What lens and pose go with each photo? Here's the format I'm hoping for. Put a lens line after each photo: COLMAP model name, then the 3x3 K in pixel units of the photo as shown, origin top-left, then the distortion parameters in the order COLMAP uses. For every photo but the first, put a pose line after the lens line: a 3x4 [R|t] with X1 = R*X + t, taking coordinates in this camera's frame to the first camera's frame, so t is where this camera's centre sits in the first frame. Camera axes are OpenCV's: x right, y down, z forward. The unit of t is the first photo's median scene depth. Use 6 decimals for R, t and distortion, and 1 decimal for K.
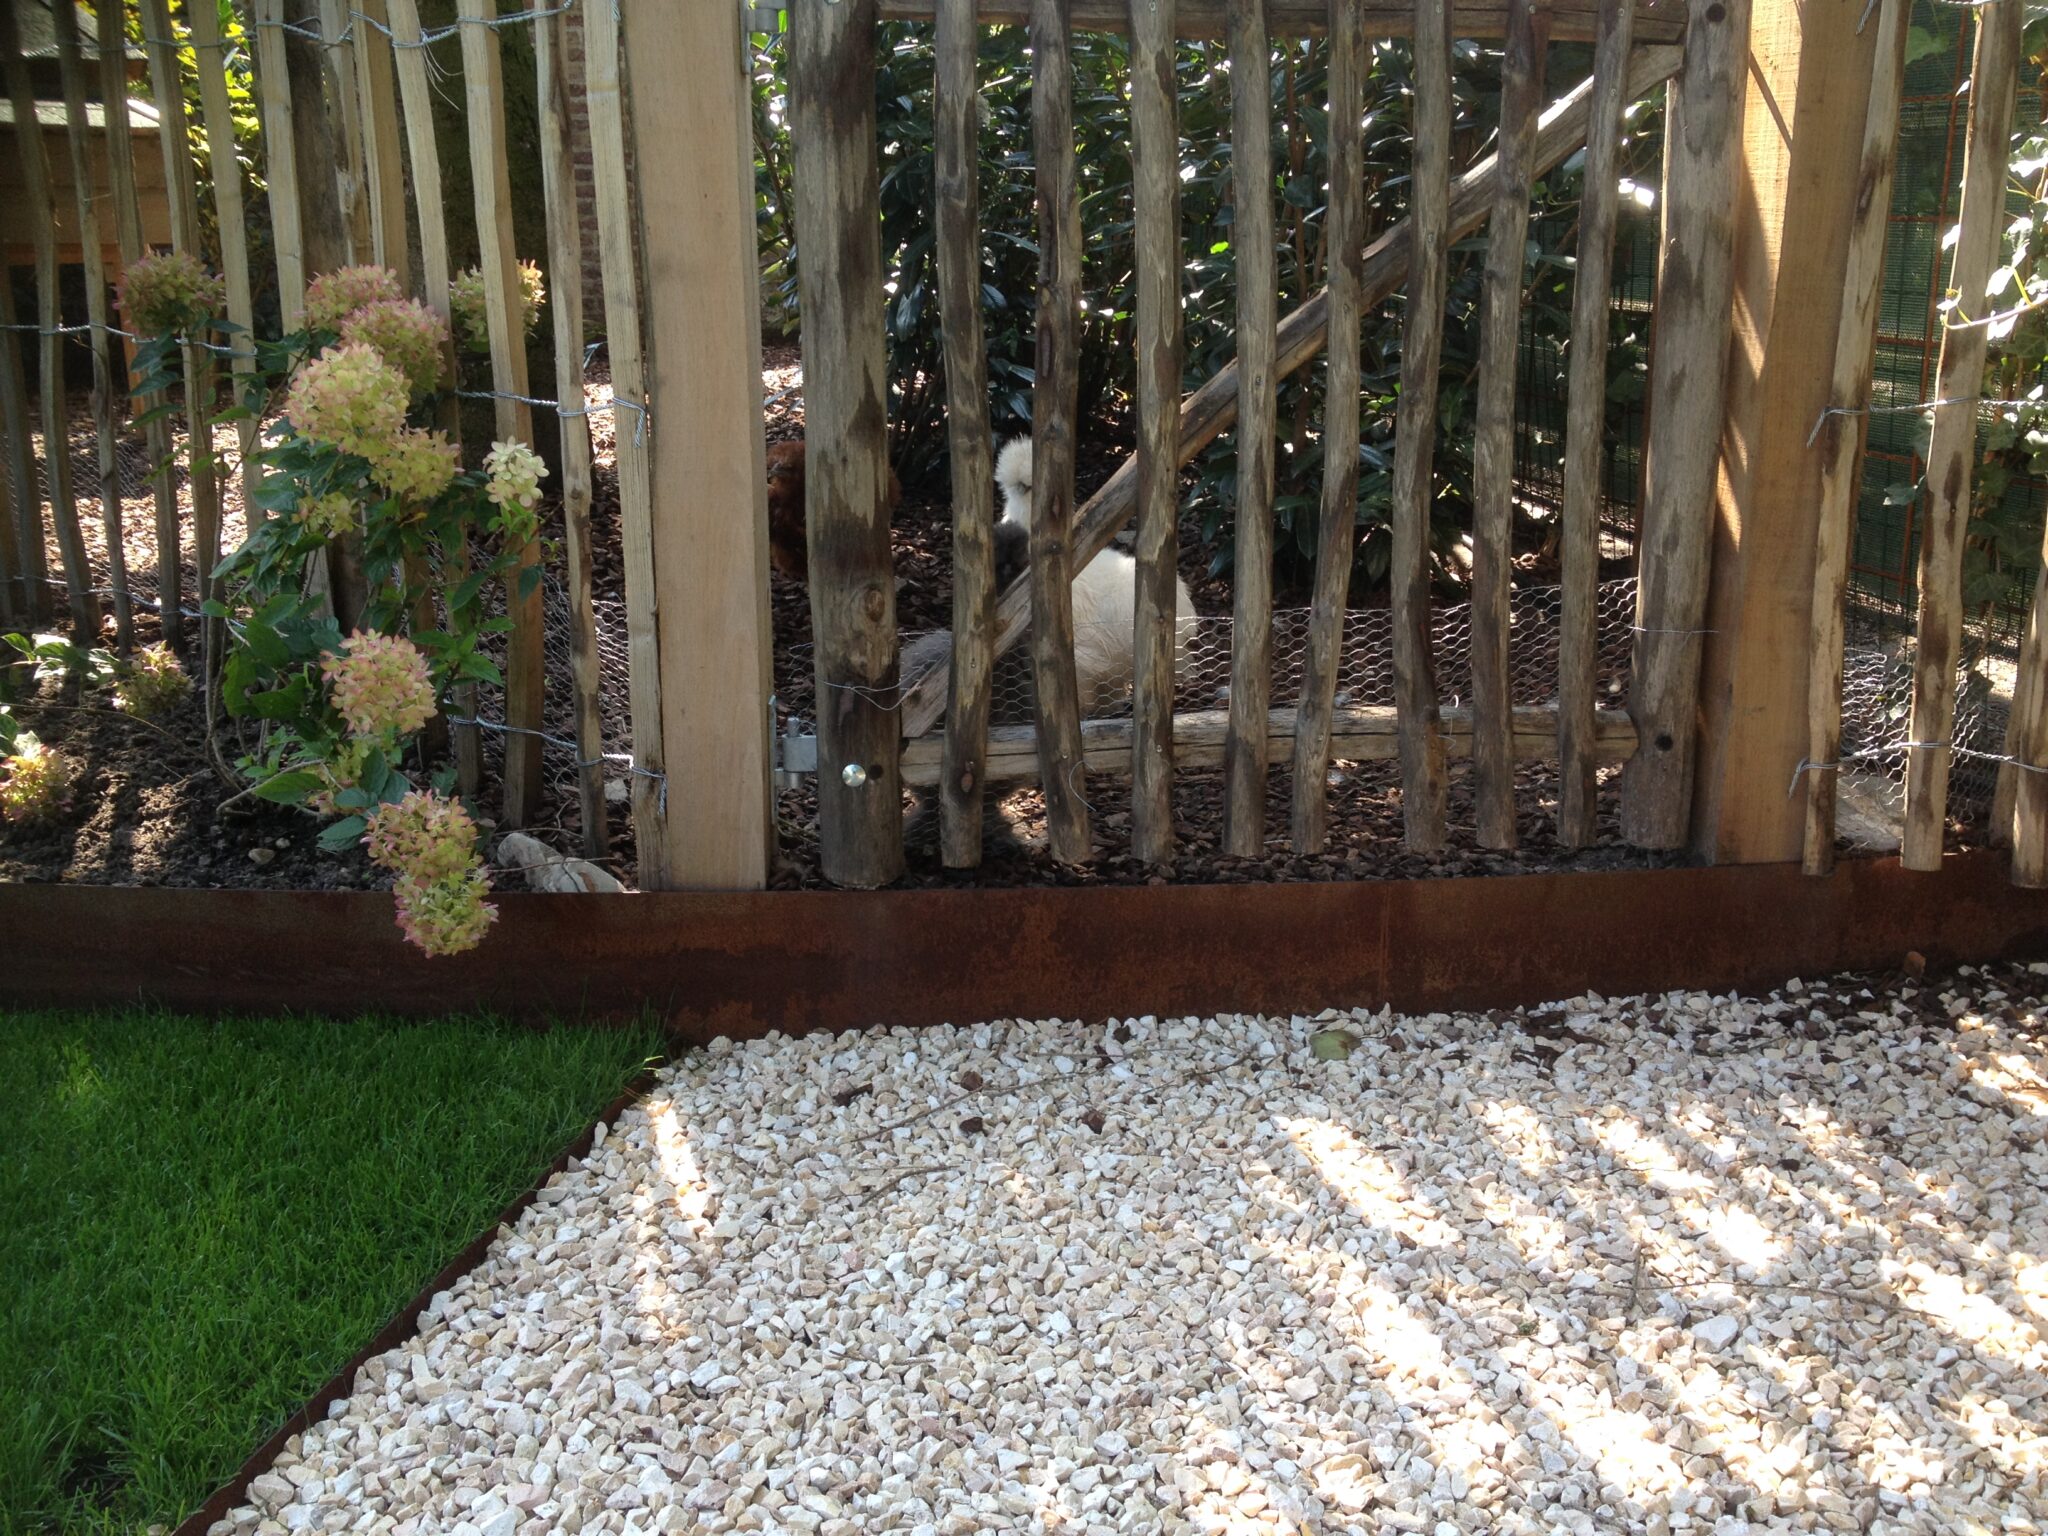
lens RADIAL K [[2054.9, 0, 1018.4], [0, 2054.9, 768.9], [0, 0, 1]] dist [0.075460, 0.000000]
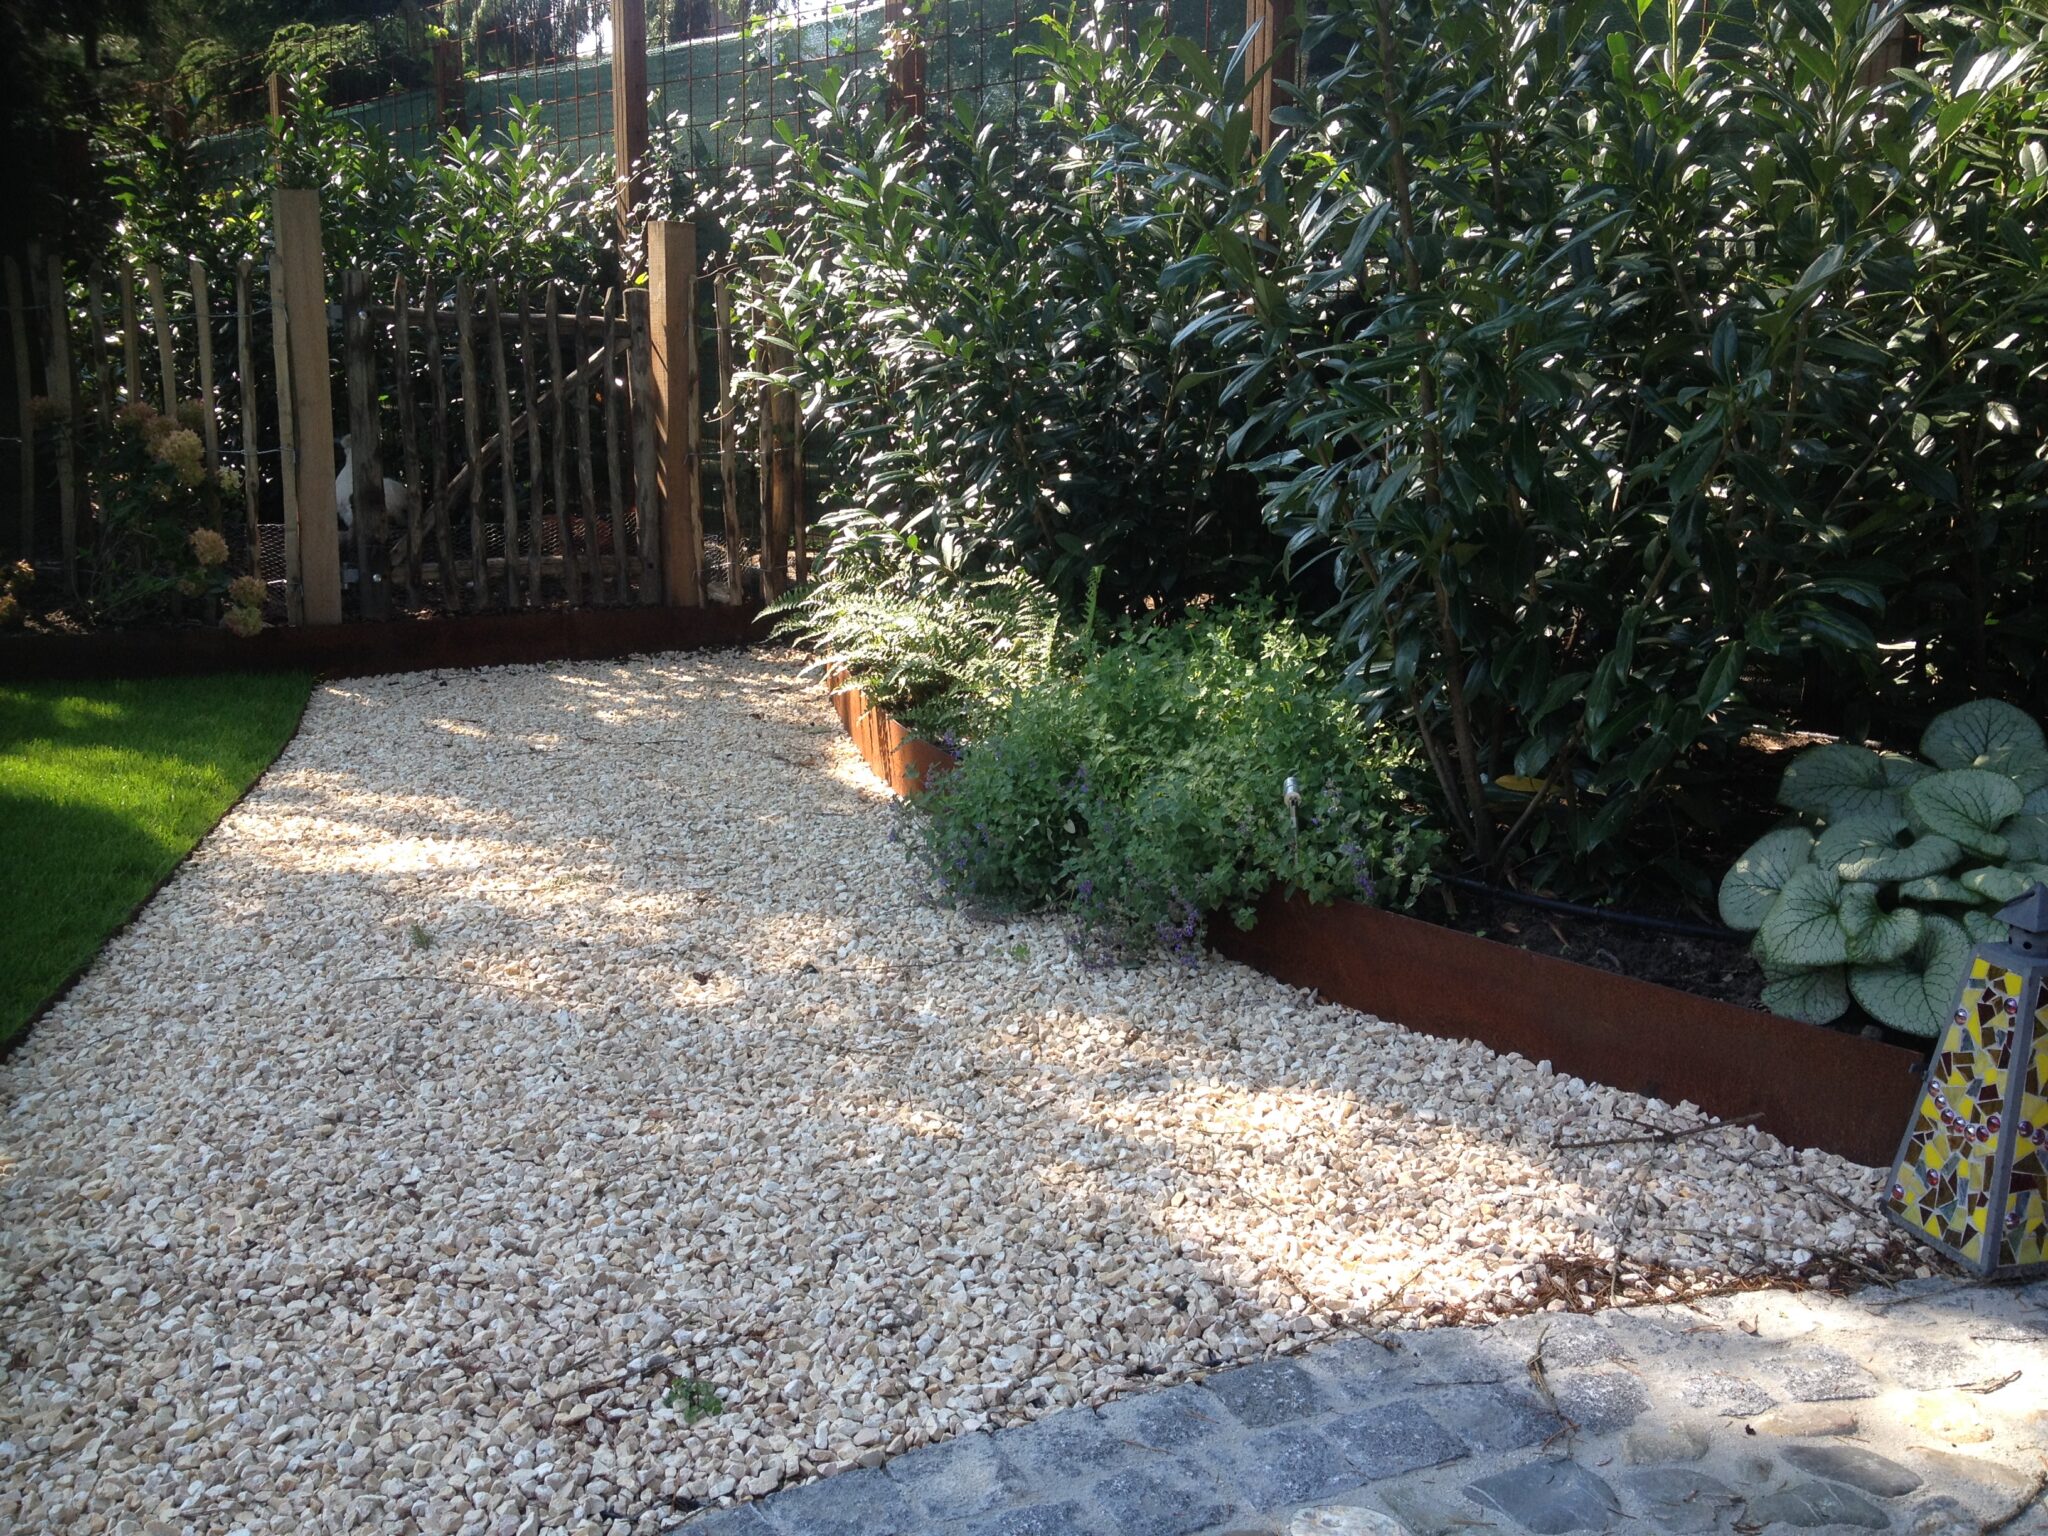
lens RADIAL K [[2054.9, 0, 1025.5], [0, 2054.9, 772.8], [0, 0, 1]] dist [0.075460, 0.000000]
pose [[0.869214, -0.077434, 0.488335, -0.706871], [0.116408, 0.991947, -0.049910, 0.506878], [-0.480537, 0.100229, 0.871228, -1.856628]]
